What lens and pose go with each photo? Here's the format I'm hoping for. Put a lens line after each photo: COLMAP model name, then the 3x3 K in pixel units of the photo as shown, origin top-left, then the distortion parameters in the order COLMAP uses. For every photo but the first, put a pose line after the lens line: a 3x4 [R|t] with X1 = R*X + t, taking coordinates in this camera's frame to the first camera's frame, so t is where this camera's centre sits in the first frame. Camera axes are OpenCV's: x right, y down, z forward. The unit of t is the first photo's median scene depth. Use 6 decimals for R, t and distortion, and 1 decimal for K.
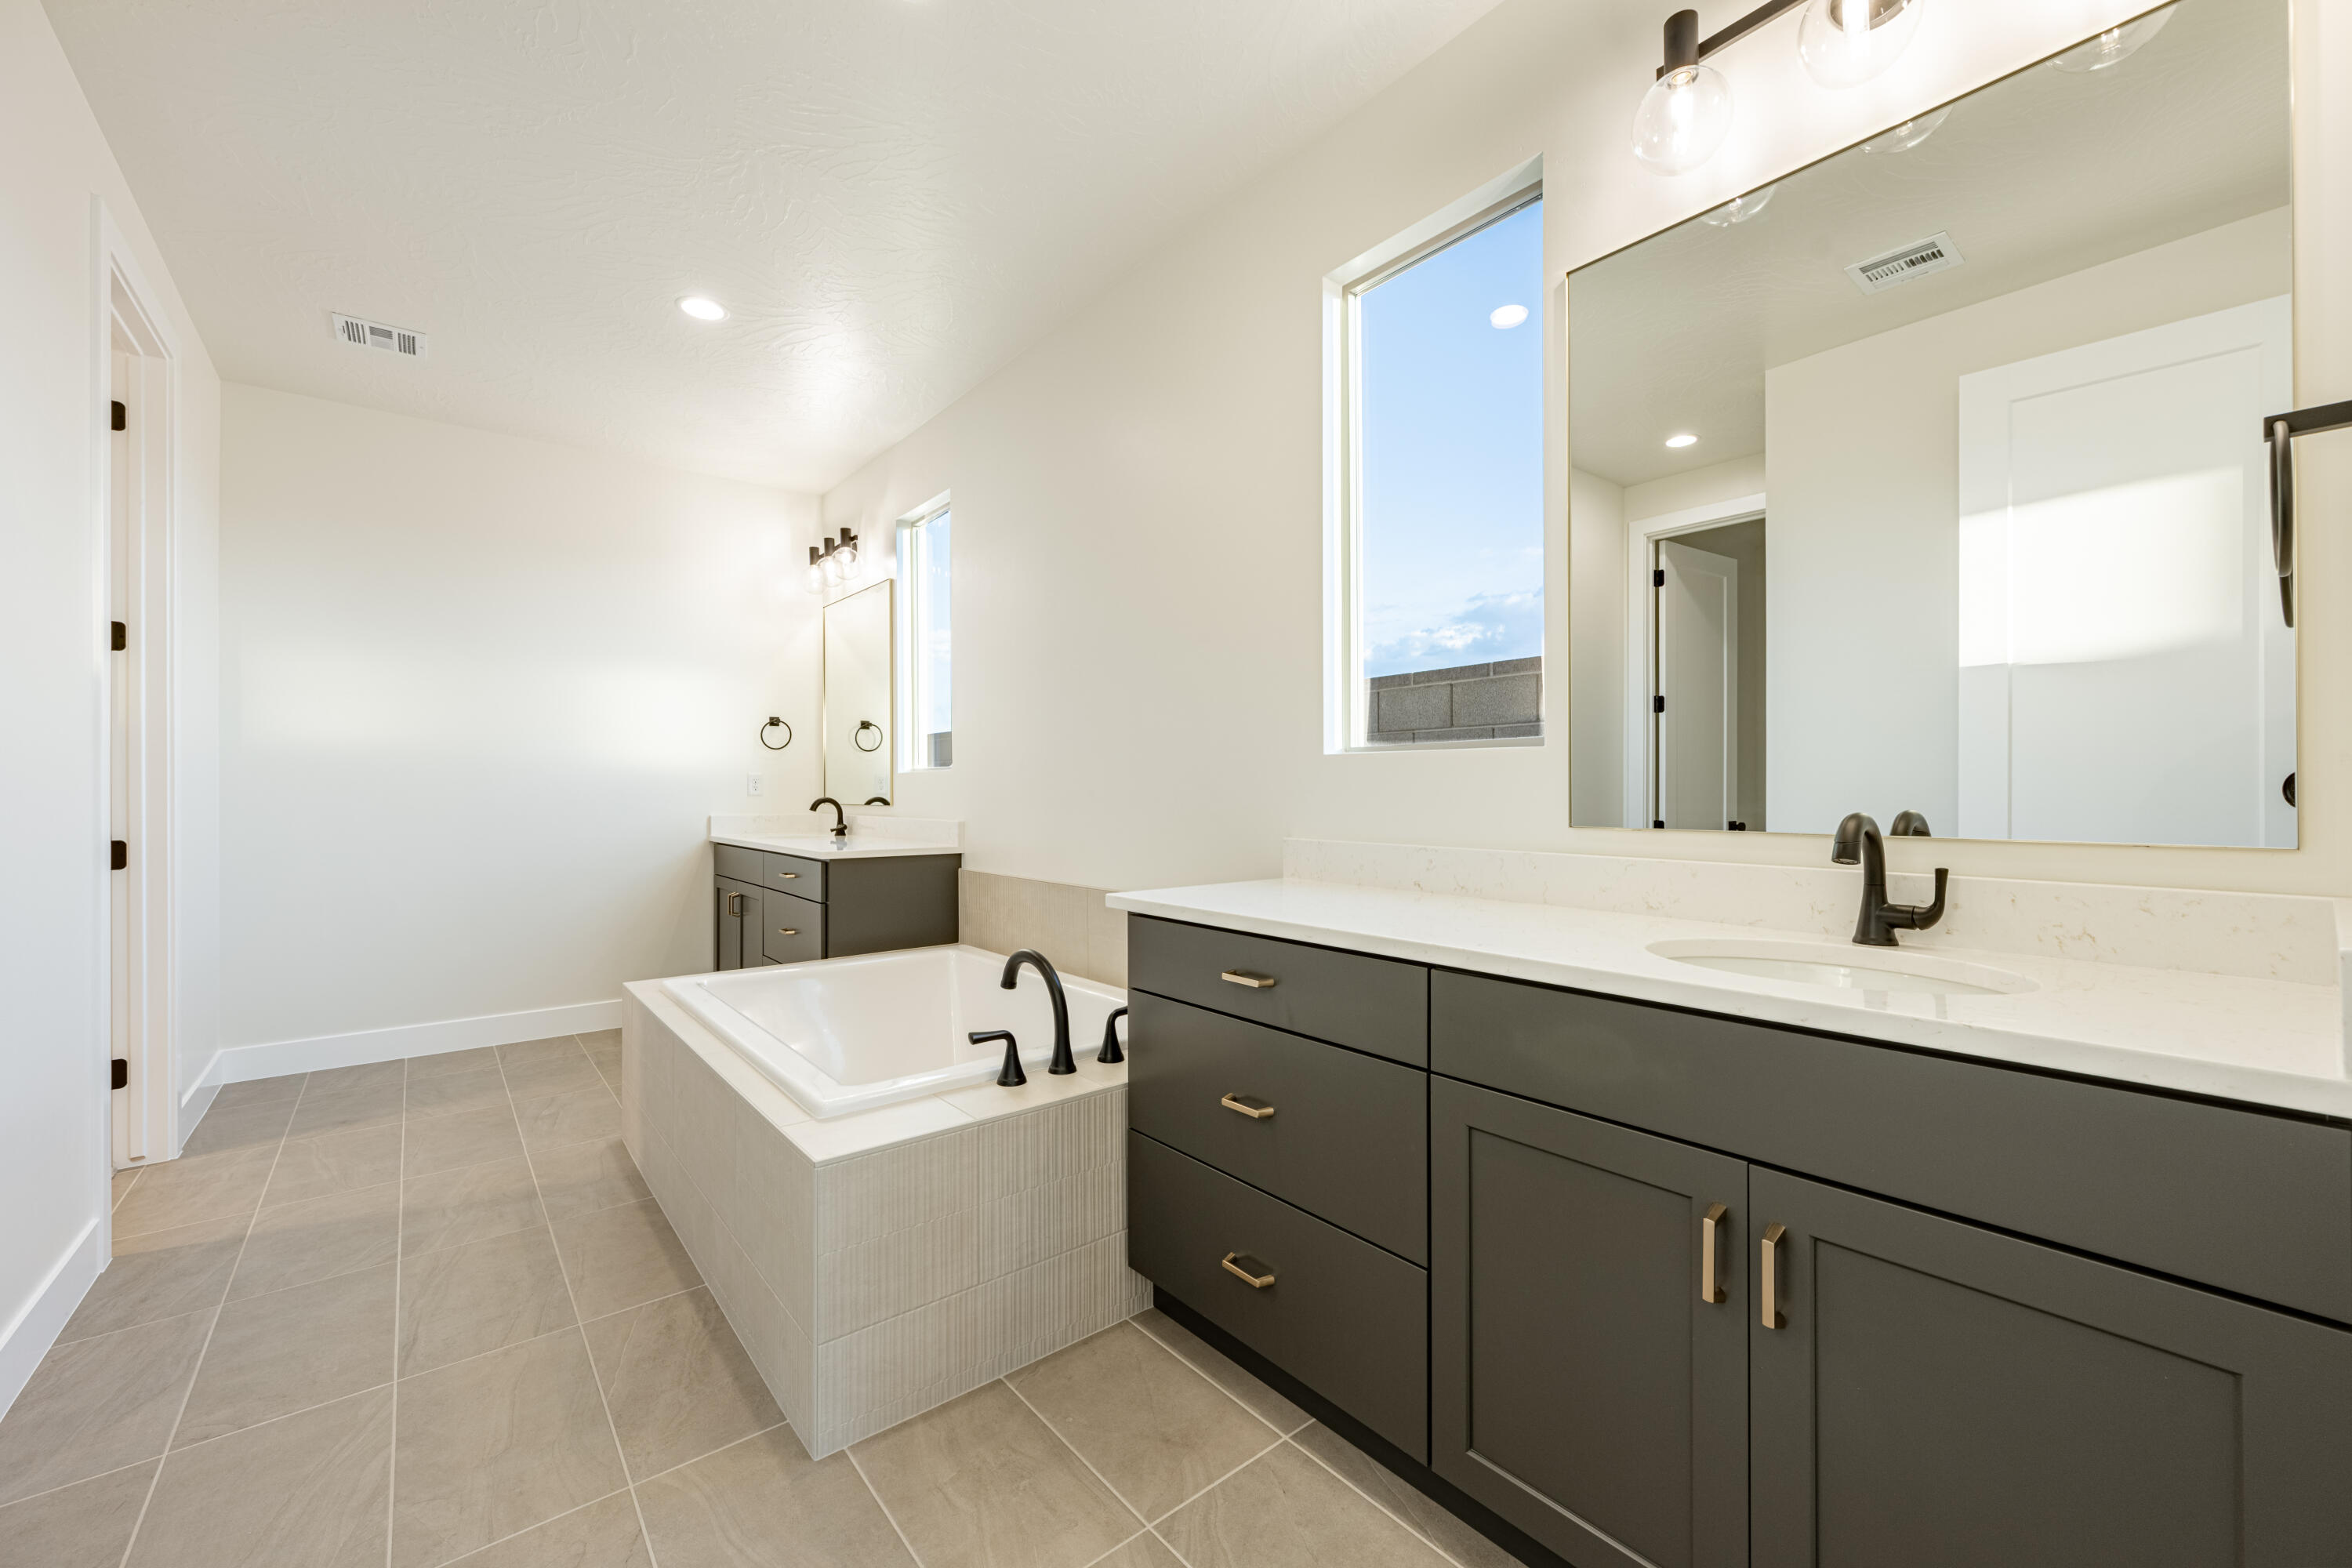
lens RADIAL K [[923.8, 0, 1174.3], [0, 923.8, 785.2], [0, 0, 1]] dist [-0.005427, 0.000928]
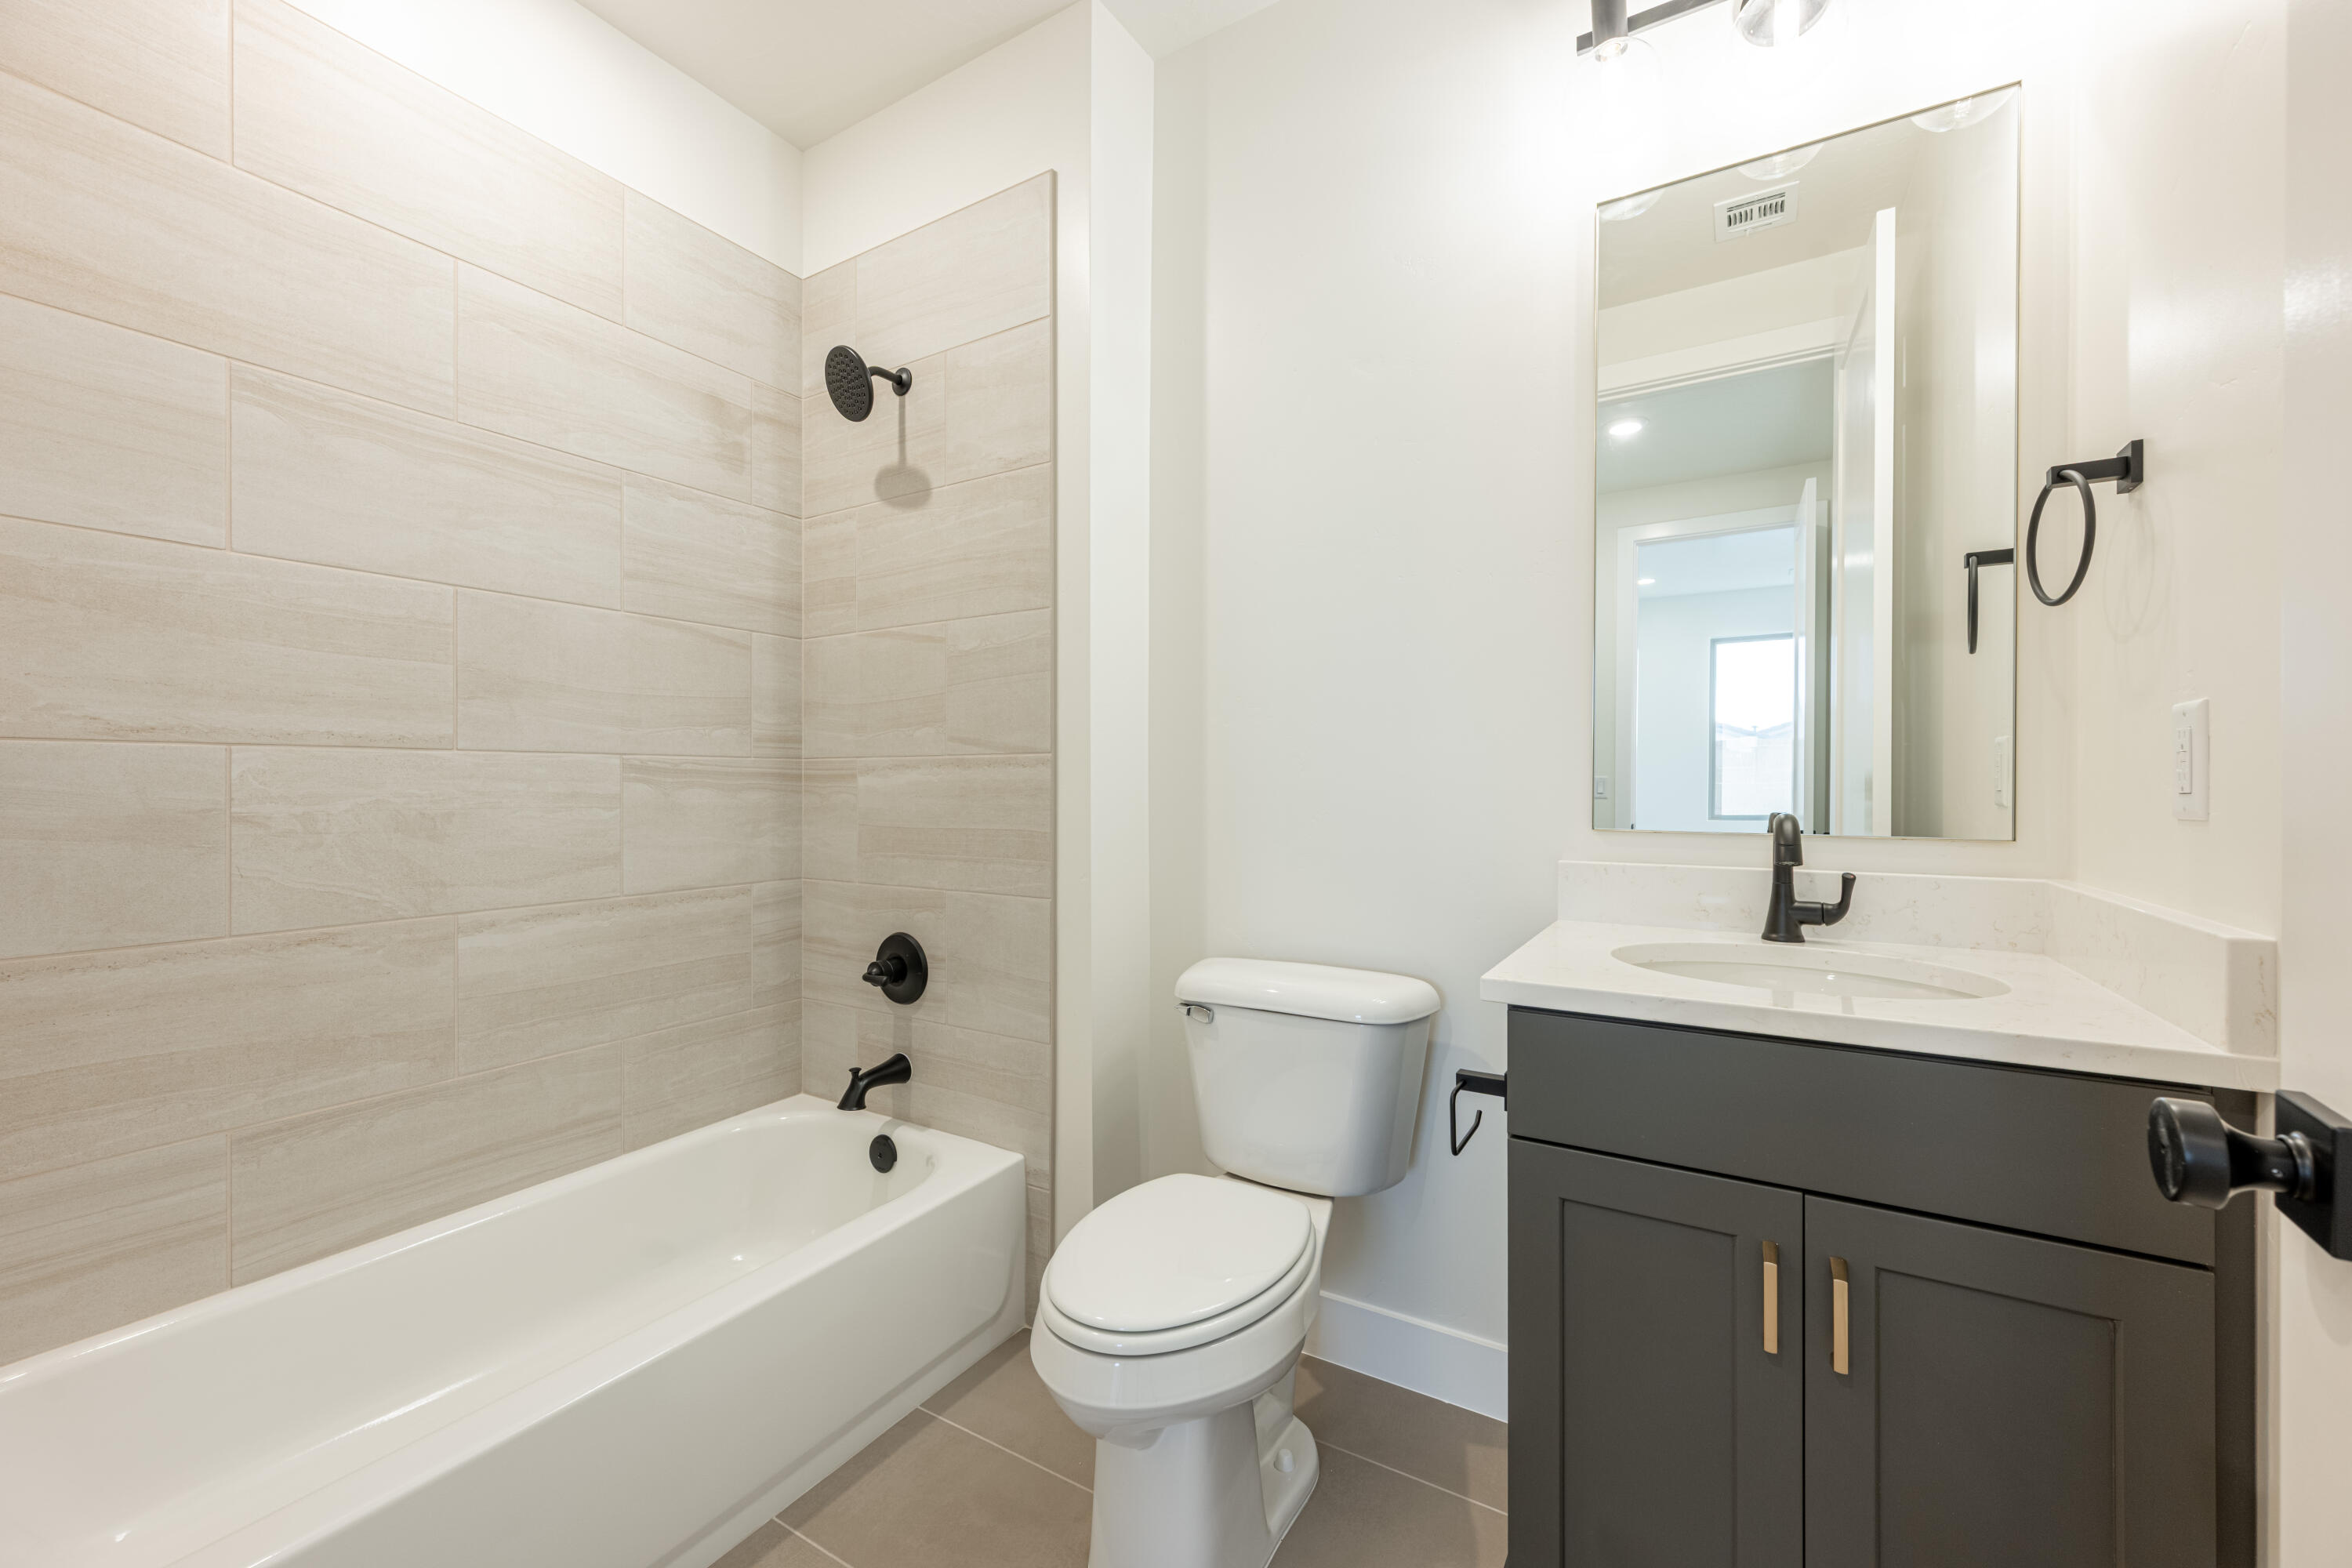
lens RADIAL K [[923.8, 0, 1183.4], [0, 923.8, 785.3], [0, 0, 1]] dist [-0.005427, 0.000928]
pose [[0.937058, 0.008257, 0.349077, -0.199641], [-0.011422, 0.999910, 0.007011, 0.000635], [-0.348988, -0.010557, 0.937068, 0.249273]]
